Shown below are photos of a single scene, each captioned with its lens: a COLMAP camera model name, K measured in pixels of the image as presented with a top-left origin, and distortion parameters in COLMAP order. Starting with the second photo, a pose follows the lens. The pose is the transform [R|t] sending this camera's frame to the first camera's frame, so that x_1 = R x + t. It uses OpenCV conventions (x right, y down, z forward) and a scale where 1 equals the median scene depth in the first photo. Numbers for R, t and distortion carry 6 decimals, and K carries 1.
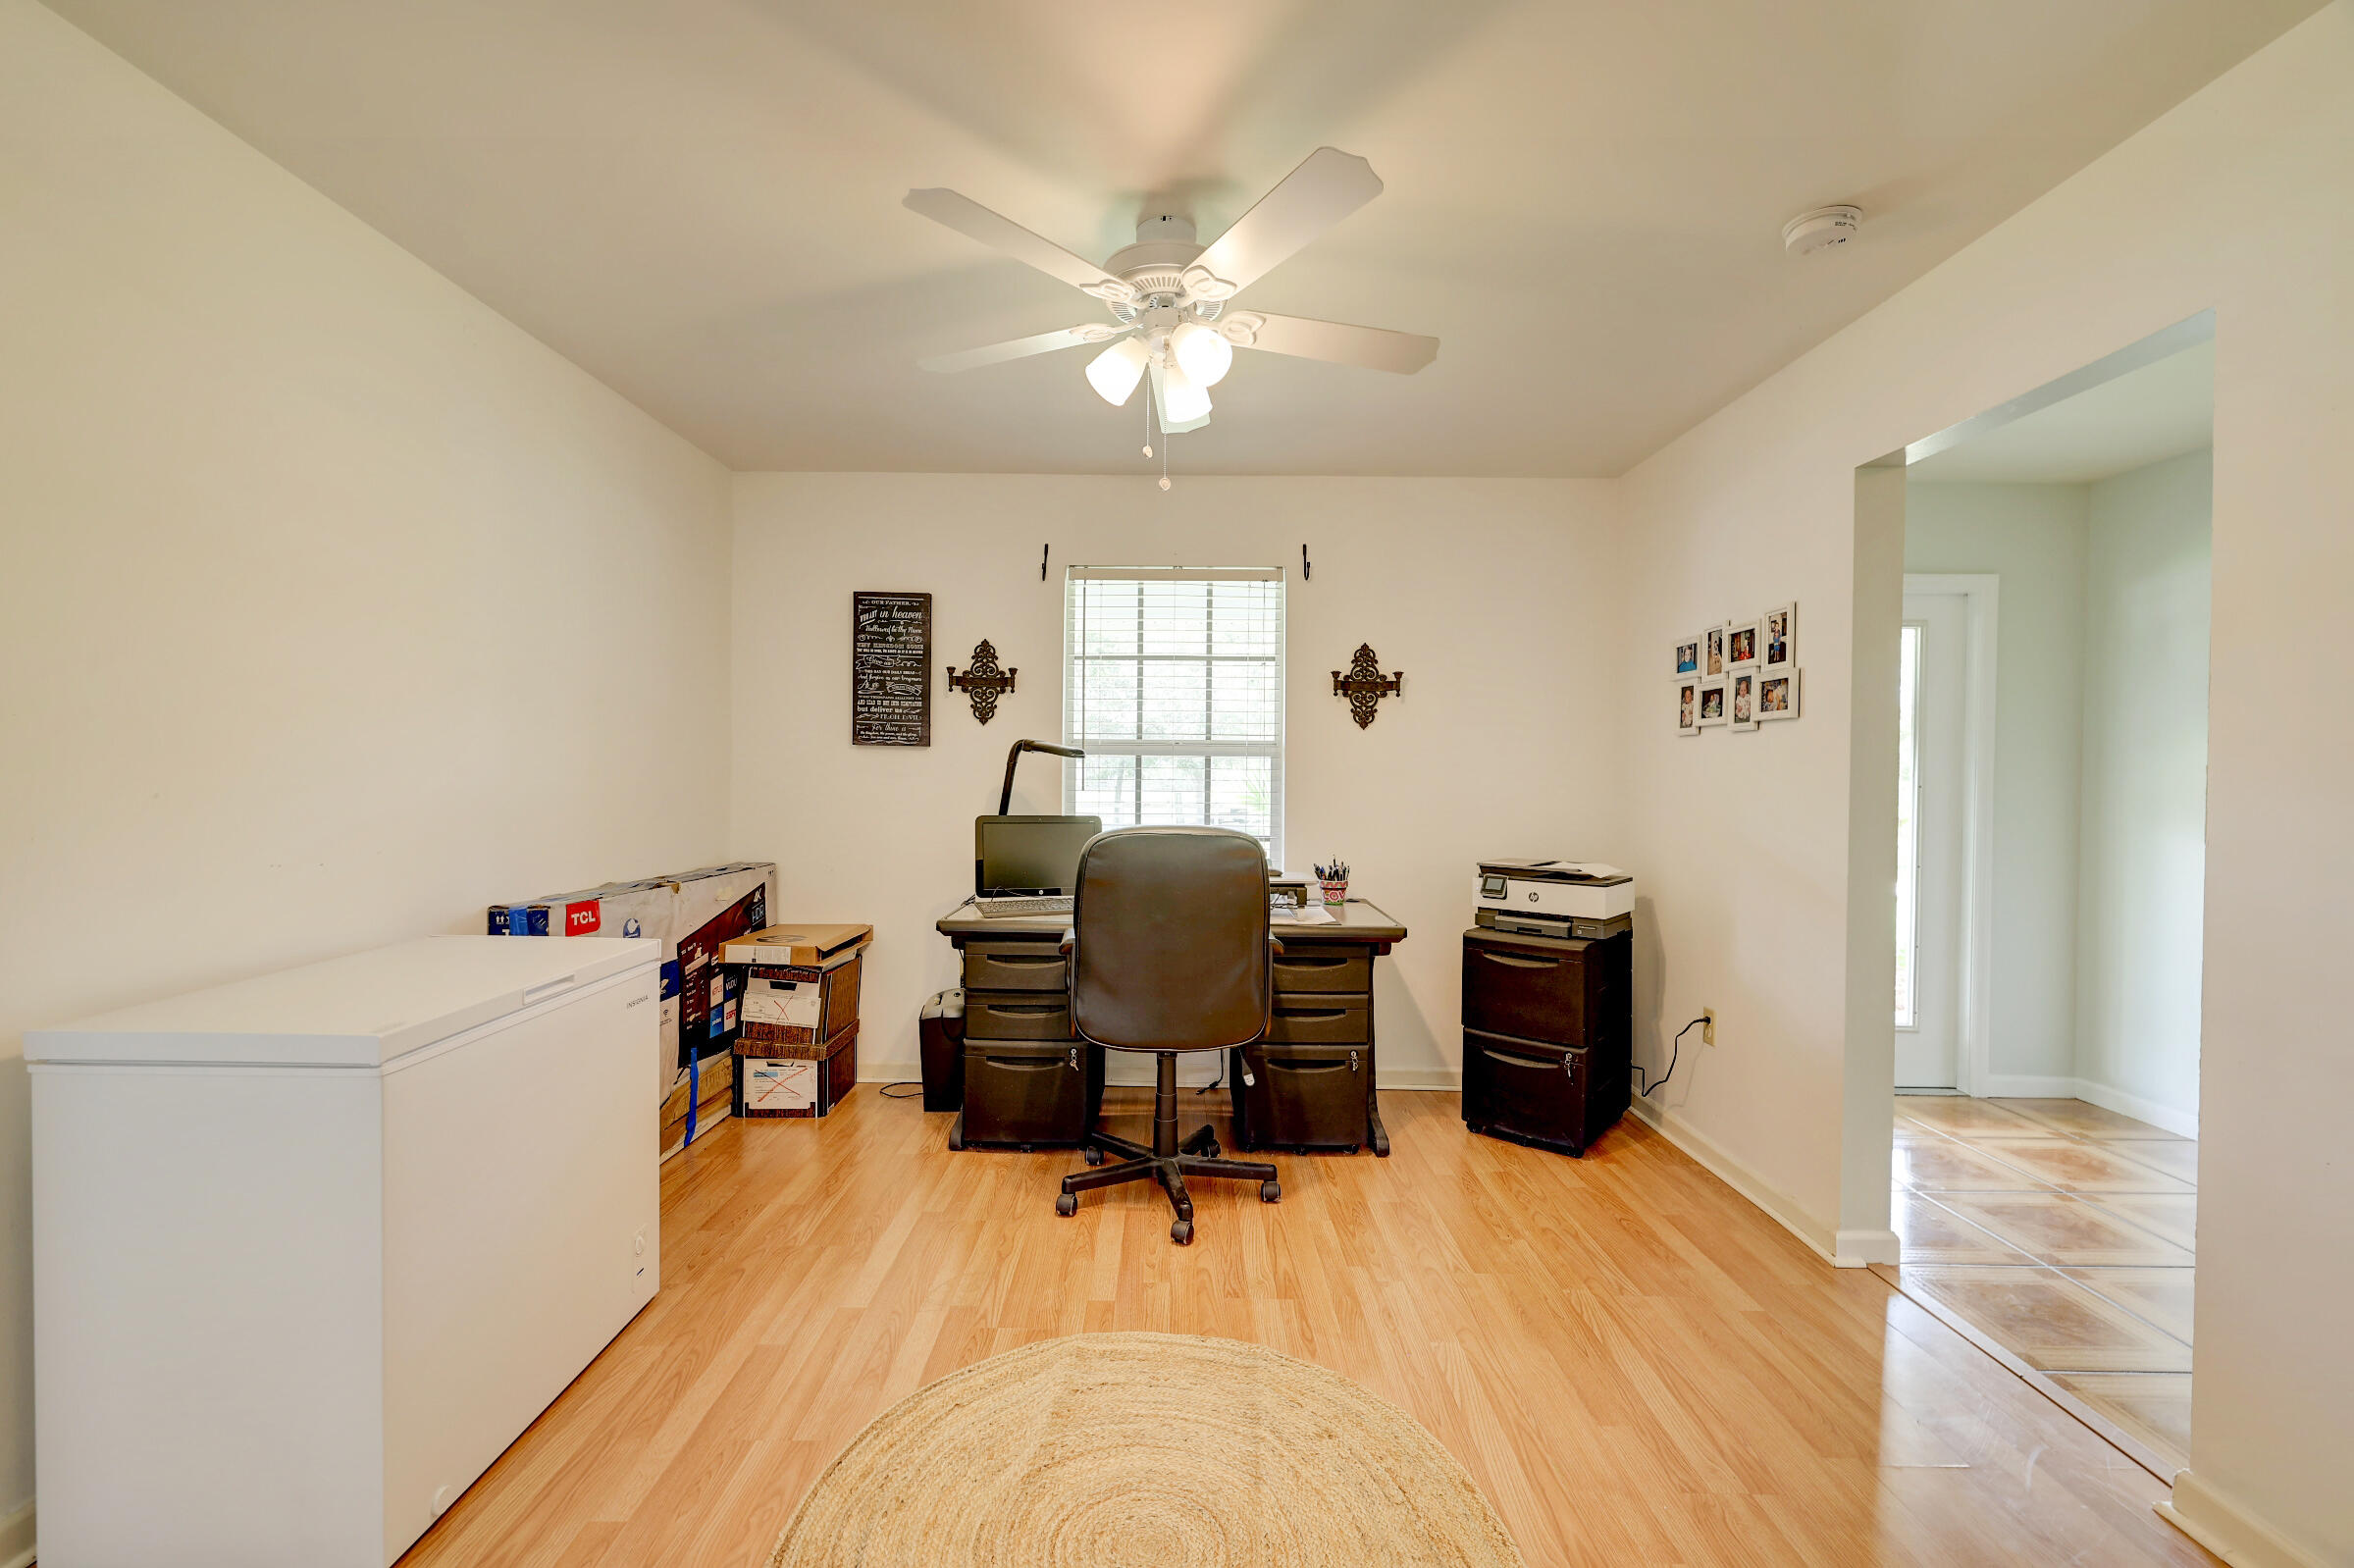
lens RADIAL K [[979.2, 0, 1169.2], [0, 979.2, 781.3], [0, 0, 1]] dist [-0.004801, -0.000214]
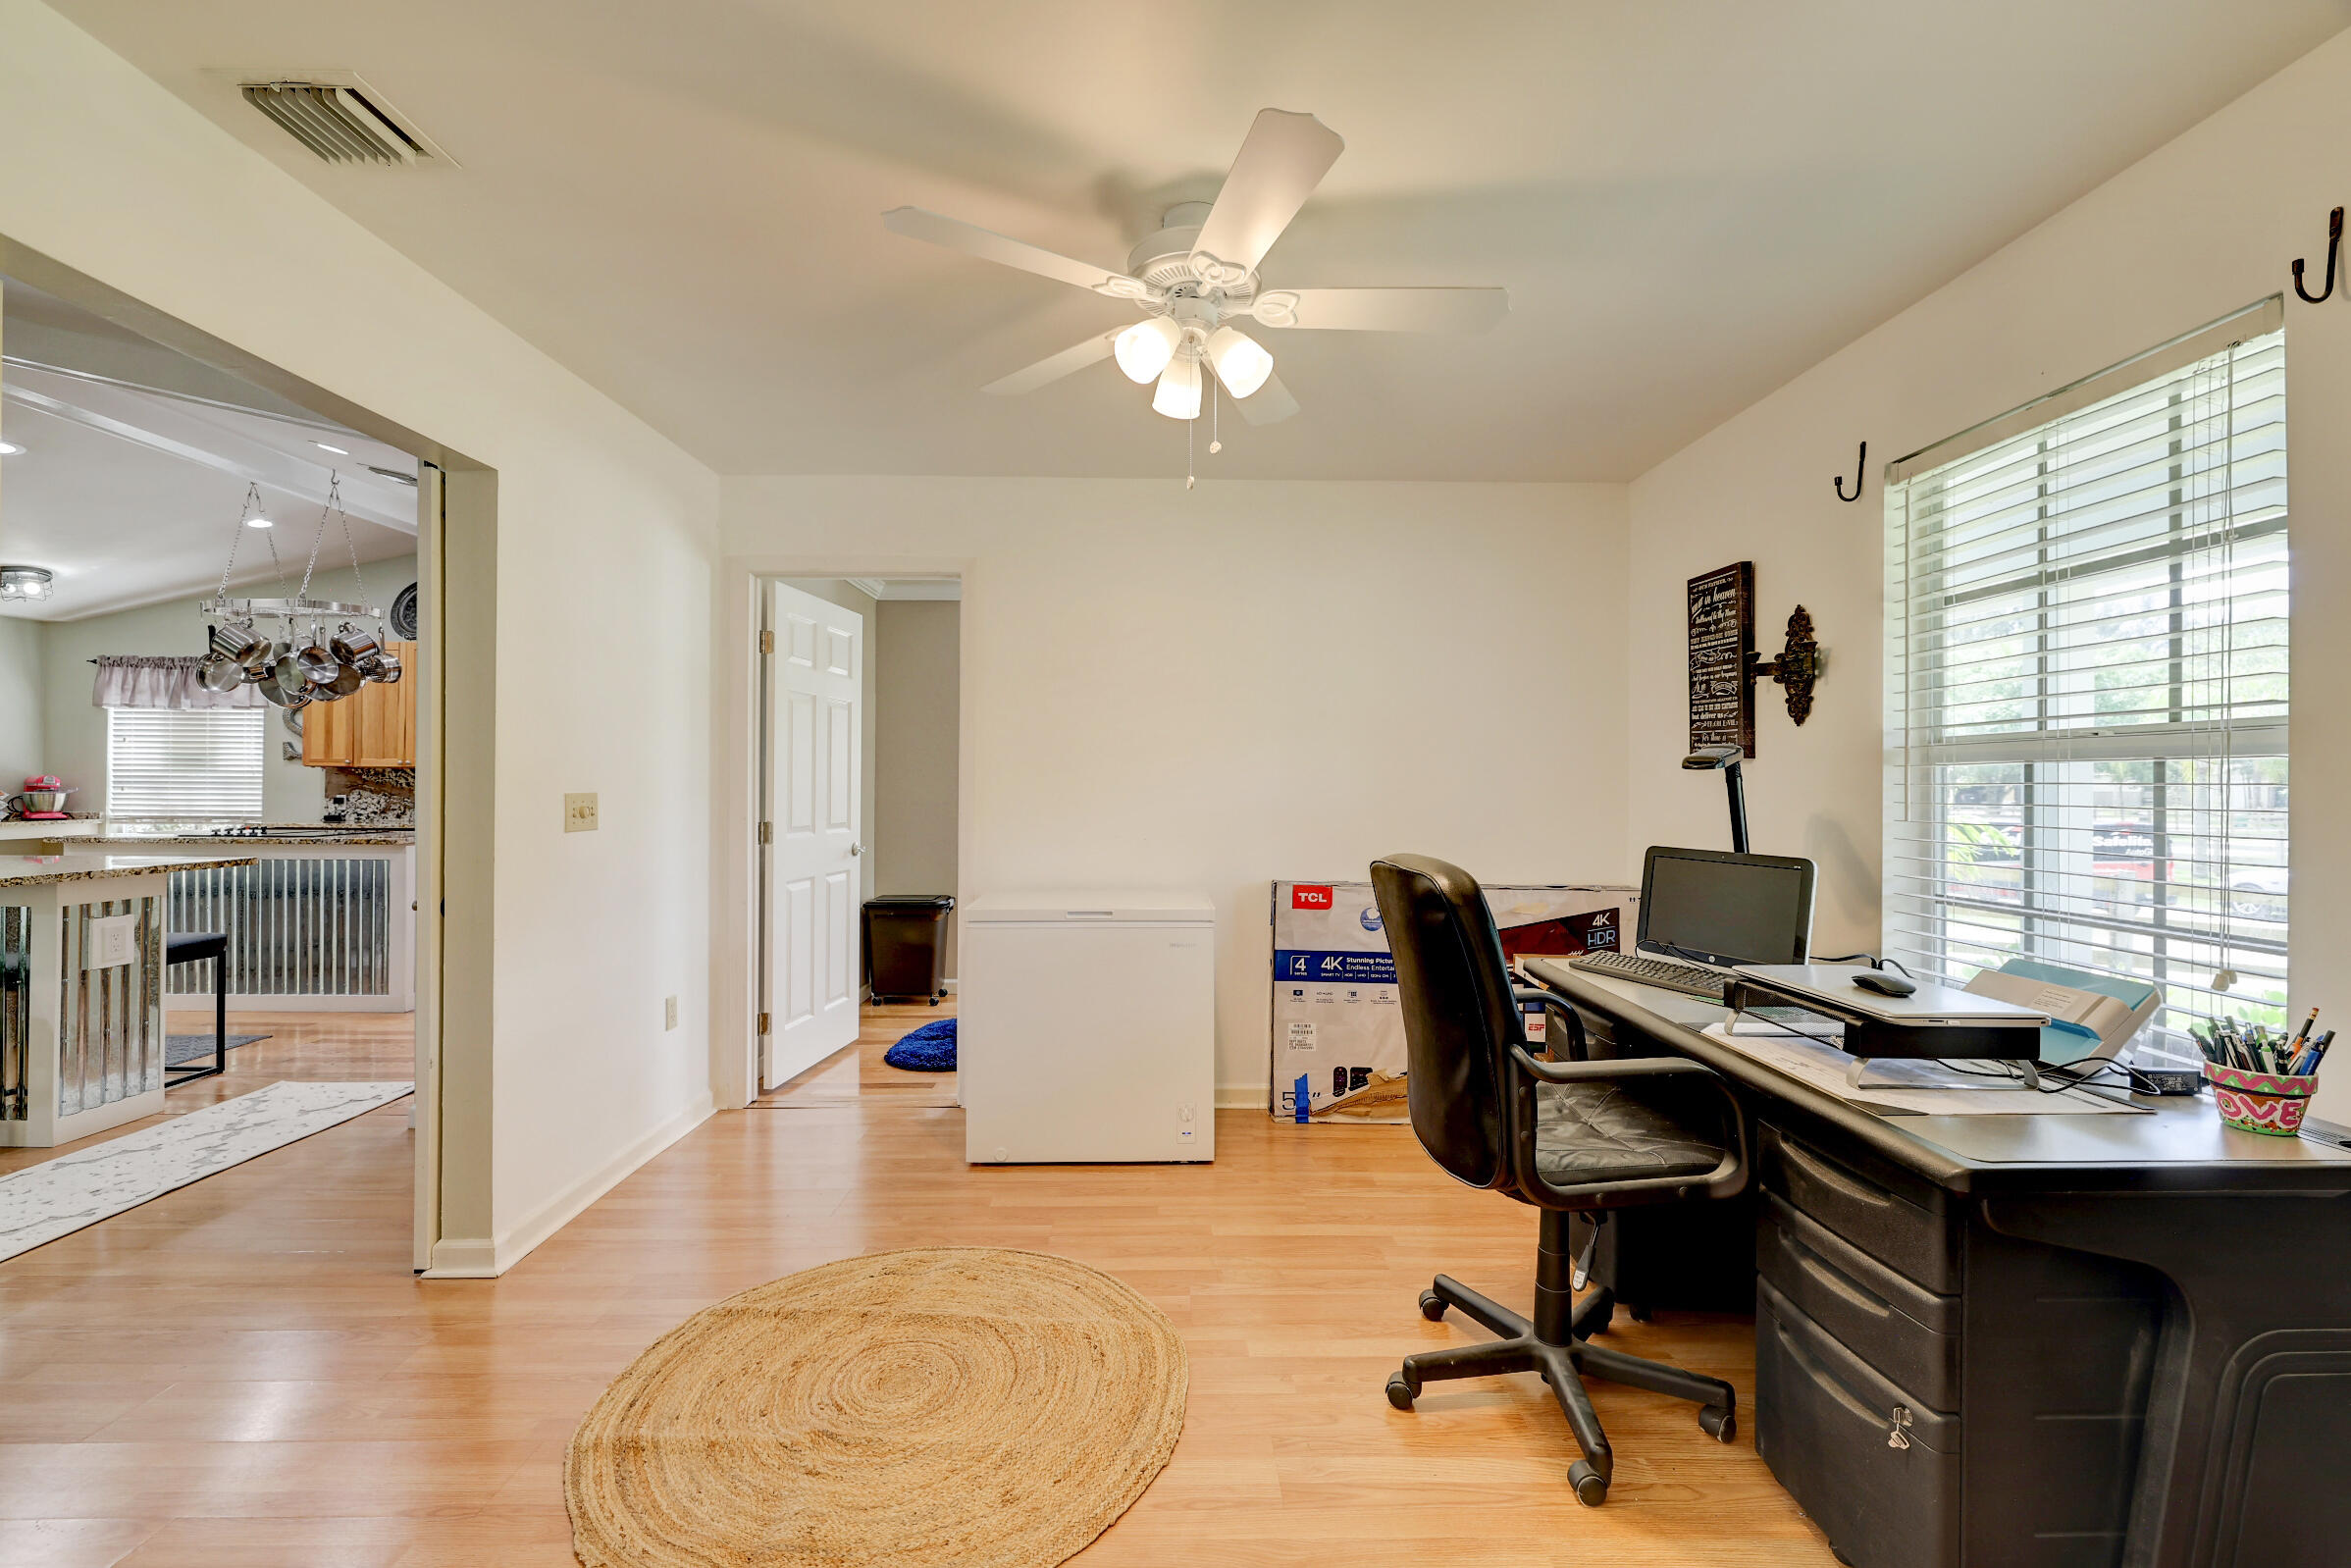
lens RADIAL K [[978.0, 0, 1167.7], [0, 978.0, 781.3], [0, 0, 1]] dist [-0.004801, -0.000214]
pose [[0.008598, -0.011916, -0.999892, 0.522338], [-0.015499, 0.999807, -0.012048, -0.001461], [0.999843, 0.015600, 0.008412, 0.541635]]
